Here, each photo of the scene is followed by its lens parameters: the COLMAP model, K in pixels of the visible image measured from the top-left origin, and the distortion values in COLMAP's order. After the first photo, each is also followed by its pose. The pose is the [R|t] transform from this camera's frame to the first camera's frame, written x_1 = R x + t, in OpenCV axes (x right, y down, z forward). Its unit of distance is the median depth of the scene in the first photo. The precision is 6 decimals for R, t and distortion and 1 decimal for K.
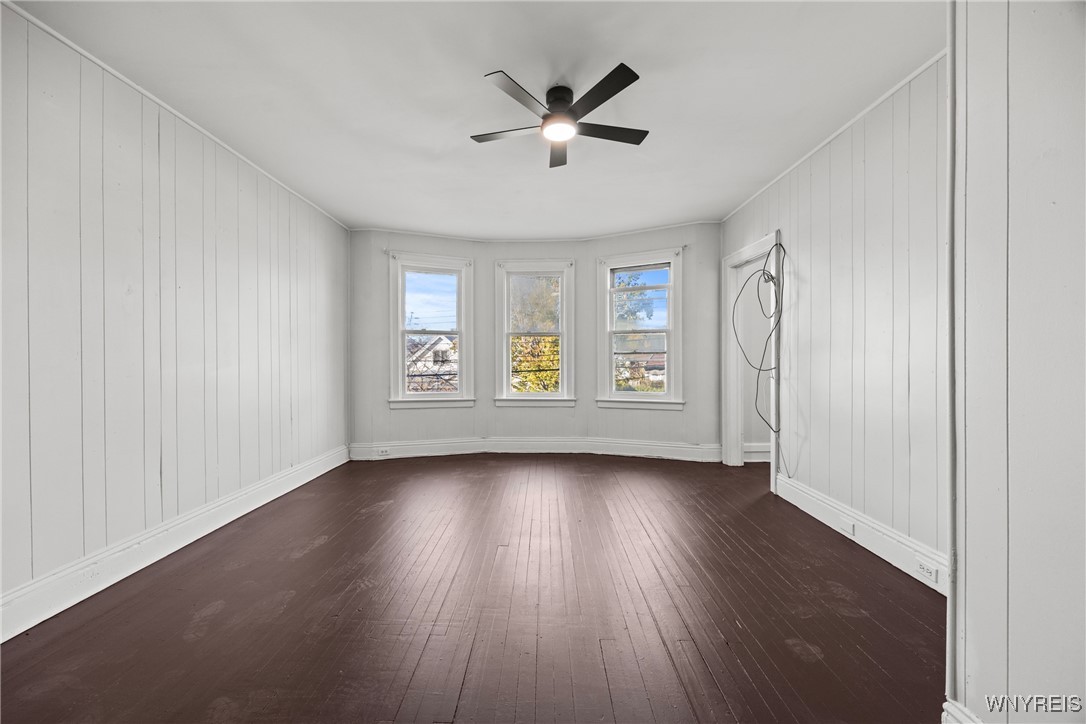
lens RADIAL K [[415.8, 0, 543.4], [0, 415.8, 363.3], [0, 0, 1]] dist [-0.000600, 0.000054]
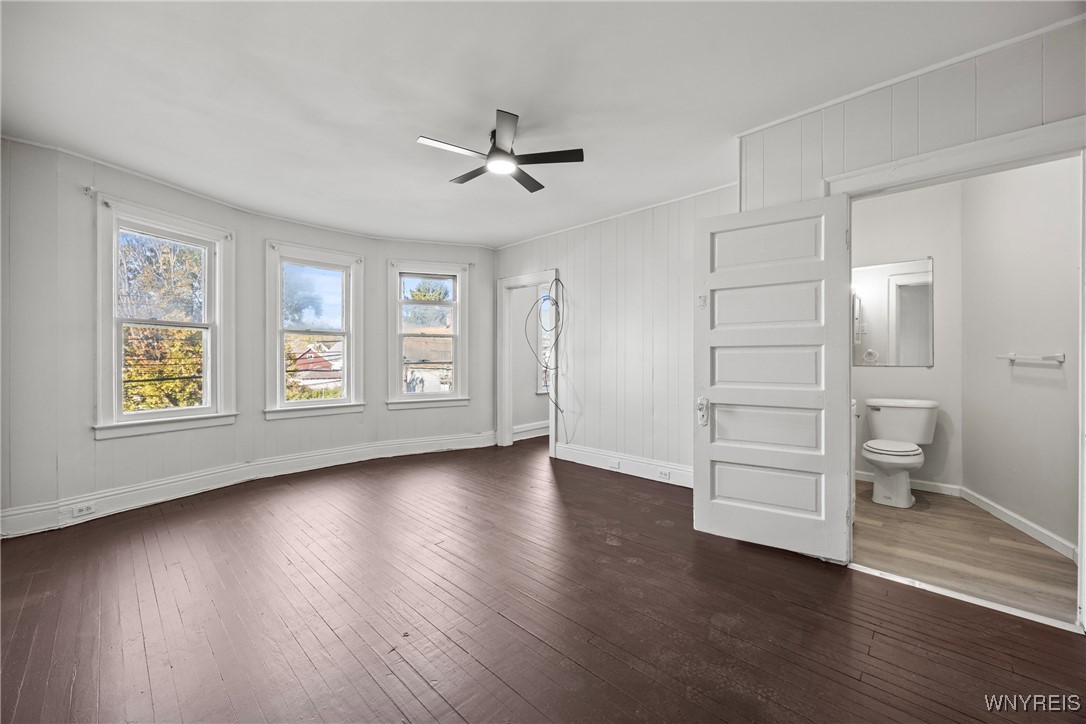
lens RADIAL K [[415.8, 0, 543.4], [0, 415.8, 363.3], [0, 0, 1]] dist [-0.000600, 0.000054]
pose [[0.676694, -0.005236, 0.736246, -0.374911], [0.010513, 0.999941, -0.002552, 0.001091], [-0.736190, 0.009467, 0.676709, 0.063335]]
